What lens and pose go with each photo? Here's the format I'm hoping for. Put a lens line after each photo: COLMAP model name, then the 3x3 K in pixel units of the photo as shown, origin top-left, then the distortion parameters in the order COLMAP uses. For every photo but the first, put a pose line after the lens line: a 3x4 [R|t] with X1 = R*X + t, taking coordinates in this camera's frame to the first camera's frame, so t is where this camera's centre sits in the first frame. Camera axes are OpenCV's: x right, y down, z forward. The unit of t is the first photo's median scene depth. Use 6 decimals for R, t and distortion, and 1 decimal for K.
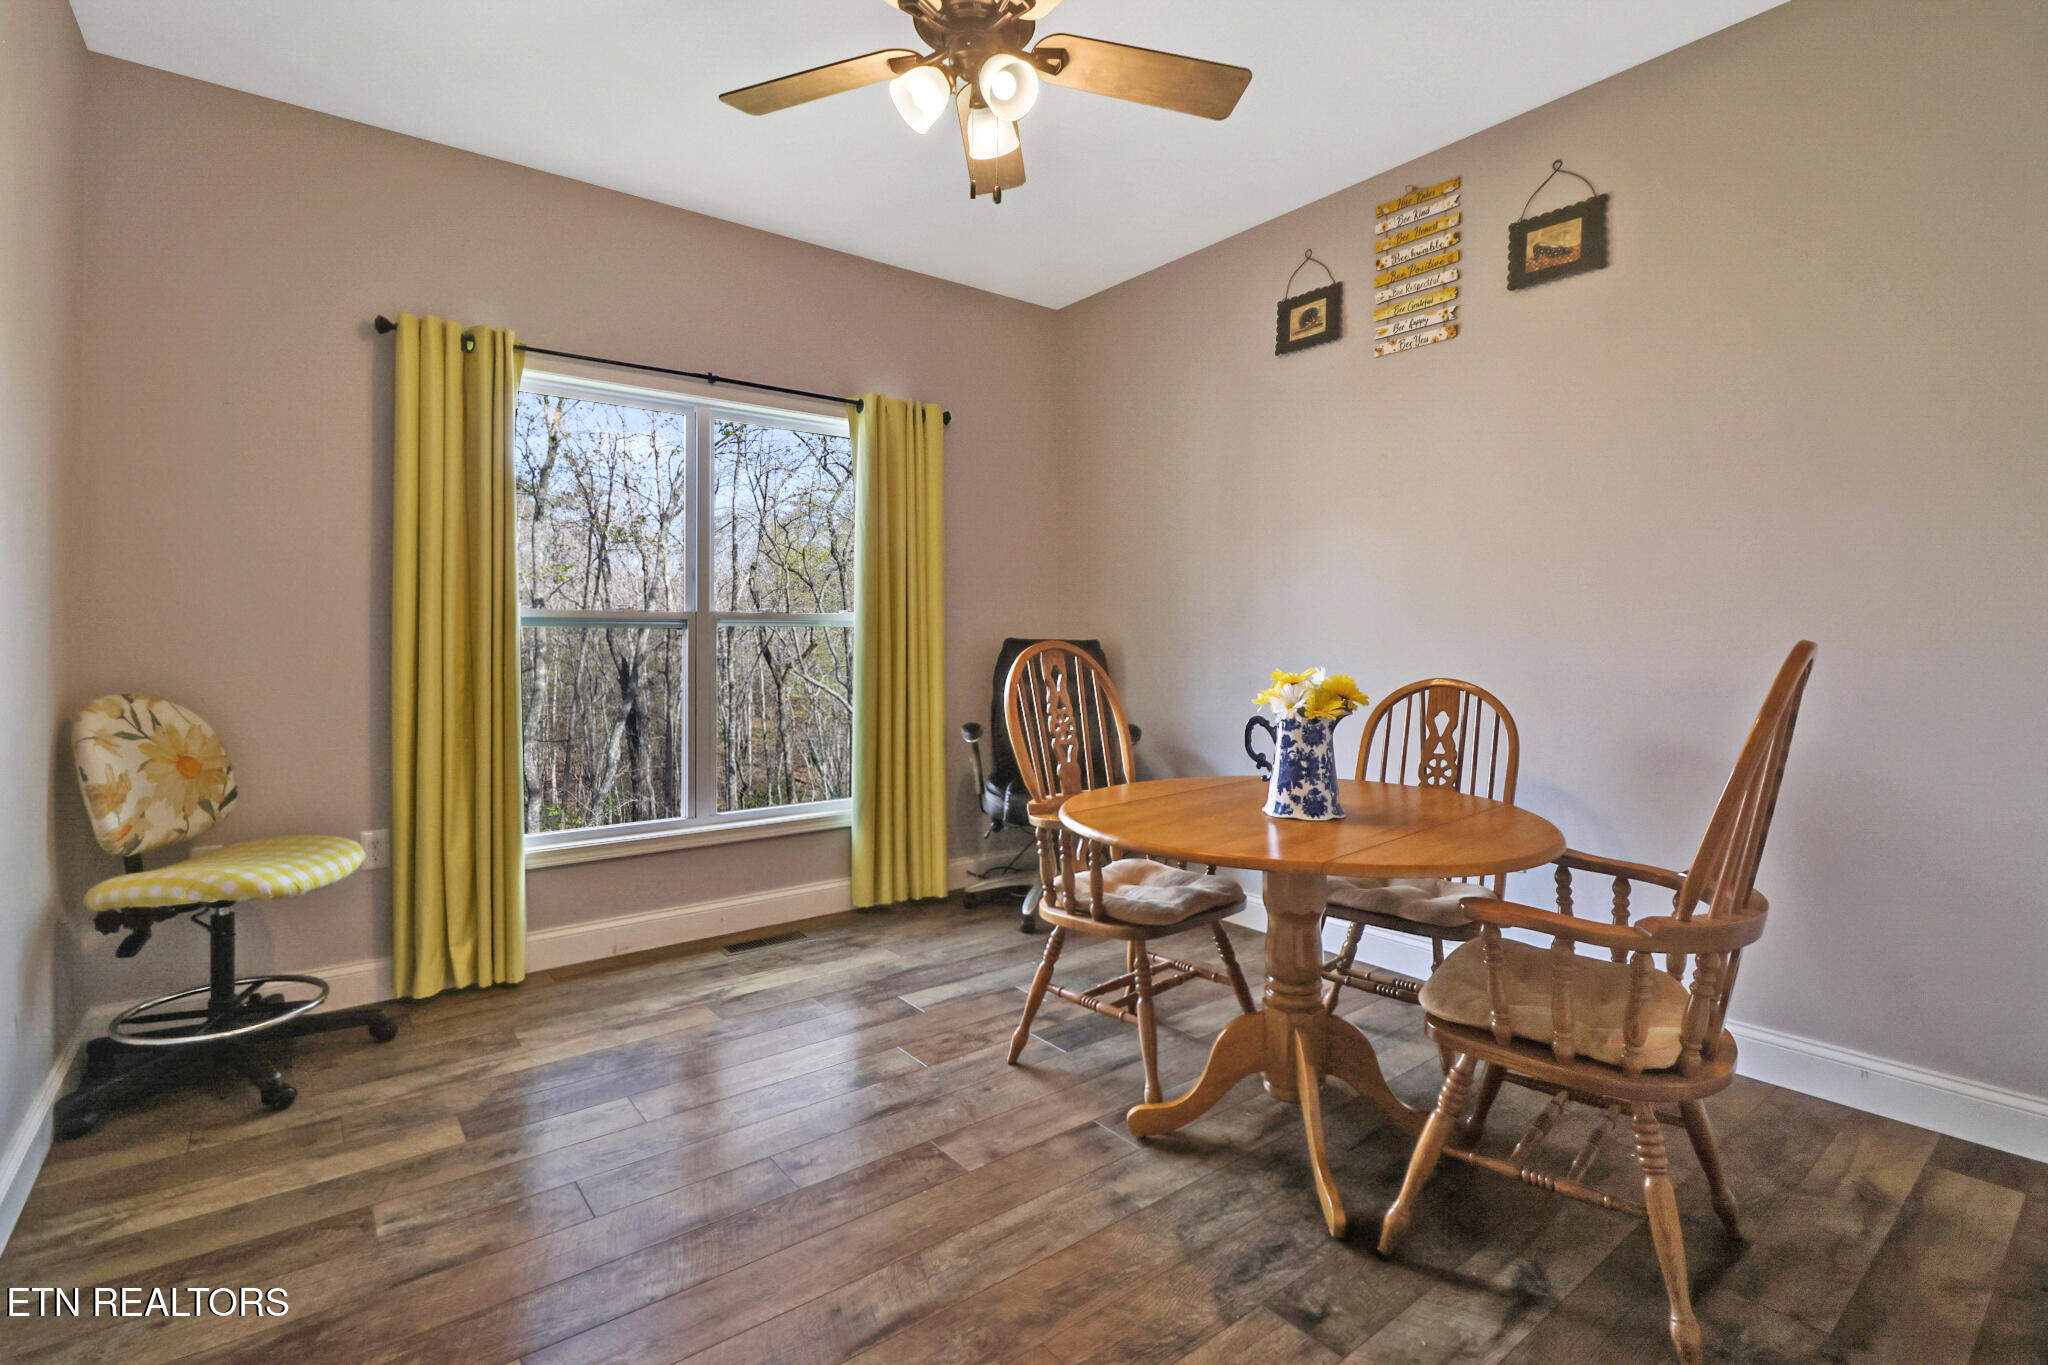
lens RADIAL K [[946.5, 0, 1032.3], [0, 946.5, 667.7], [0, 0, 1]] dist [0.009742, -0.011920]
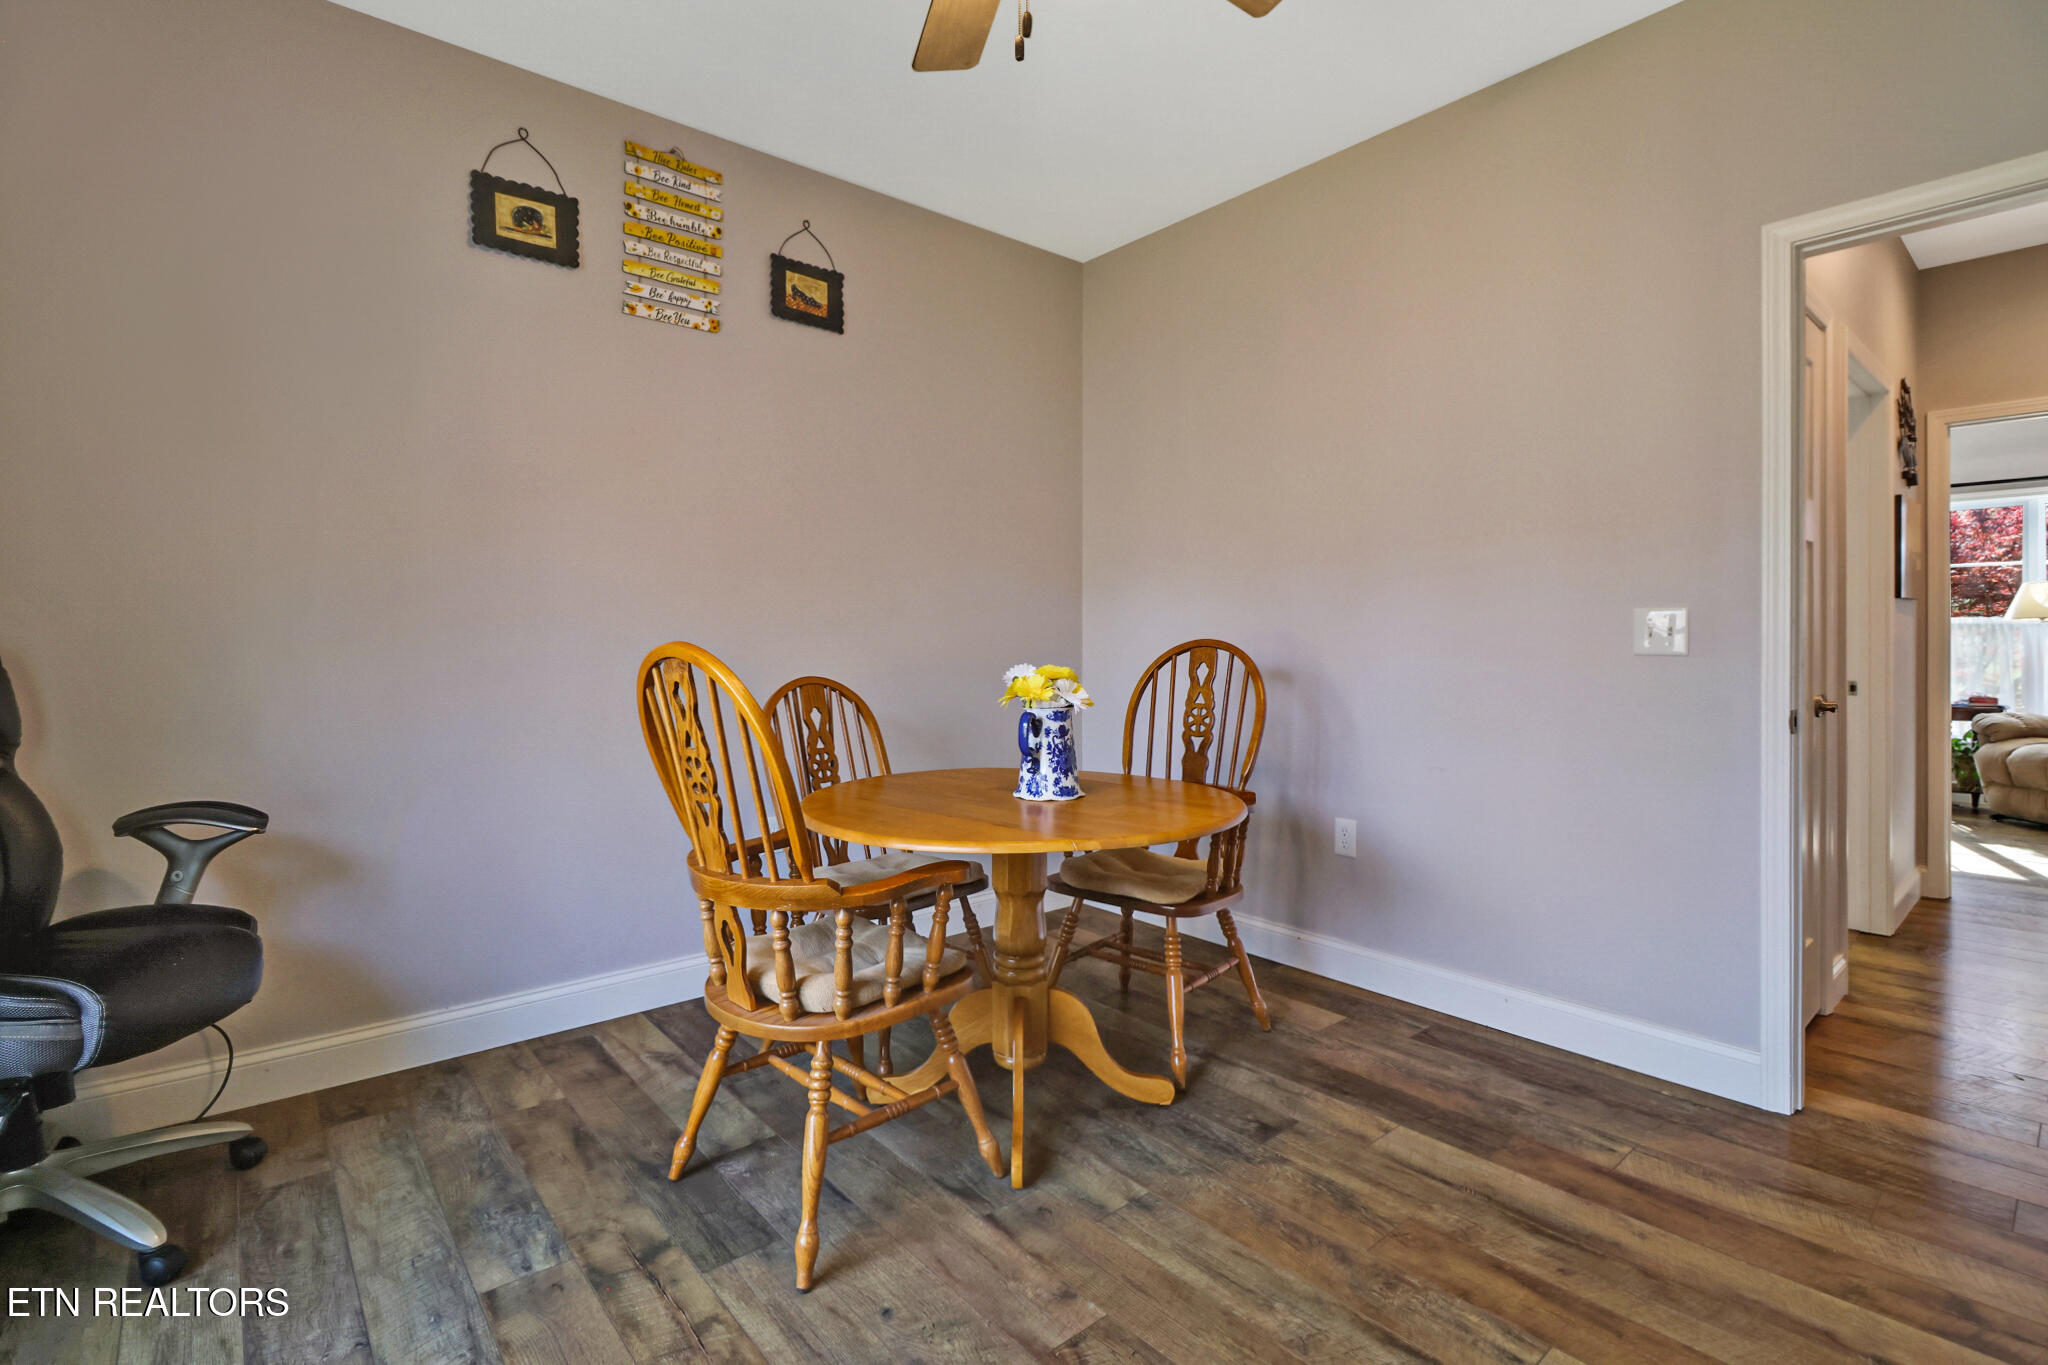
lens RADIAL K [[946.5, 0, 1034.0], [0, 946.5, 672.7], [0, 0, 1]] dist [0.009742, -0.011920]
pose [[-0.030319, -0.019911, 0.999342, -0.602241], [0.043762, 0.998816, 0.021228, -0.003413], [-0.998582, 0.044377, -0.029412, 0.778411]]
